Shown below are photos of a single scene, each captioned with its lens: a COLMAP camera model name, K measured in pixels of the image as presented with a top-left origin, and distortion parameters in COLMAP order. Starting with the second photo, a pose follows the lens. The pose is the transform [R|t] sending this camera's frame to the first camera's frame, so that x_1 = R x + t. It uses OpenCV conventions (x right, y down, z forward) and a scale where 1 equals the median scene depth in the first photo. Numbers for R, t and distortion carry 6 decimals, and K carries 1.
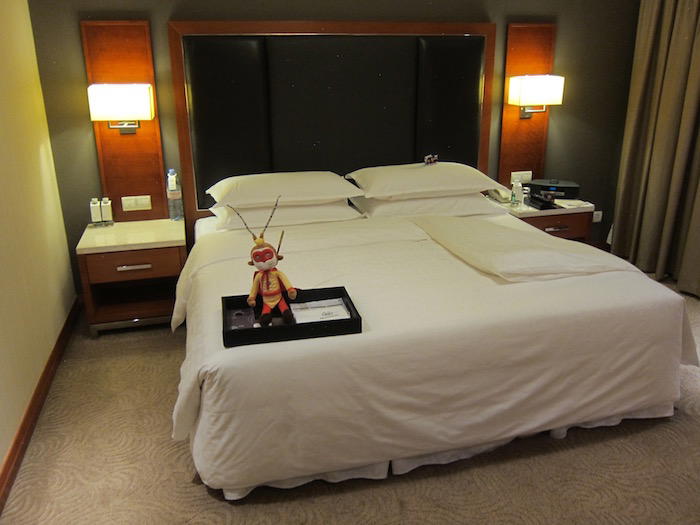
lens RADIAL K [[585.9, 0, 349.6], [0, 585.9, 263.1], [0, 0, 1]] dist [-0.064879, 0.026027]
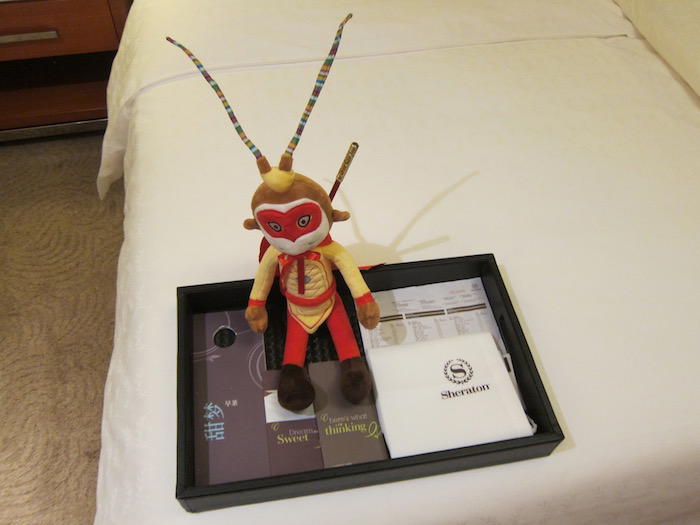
lens RADIAL K [[585.9, 0, 349.4], [0, 585.9, 260.0], [0, 0, 1]] dist [-0.064879, 0.026027]
pose [[0.997626, 0.067758, 0.012326, -0.115097], [-0.063755, 0.840938, 0.537362, -0.168242], [0.026046, -0.536872, 0.843262, 0.700943]]
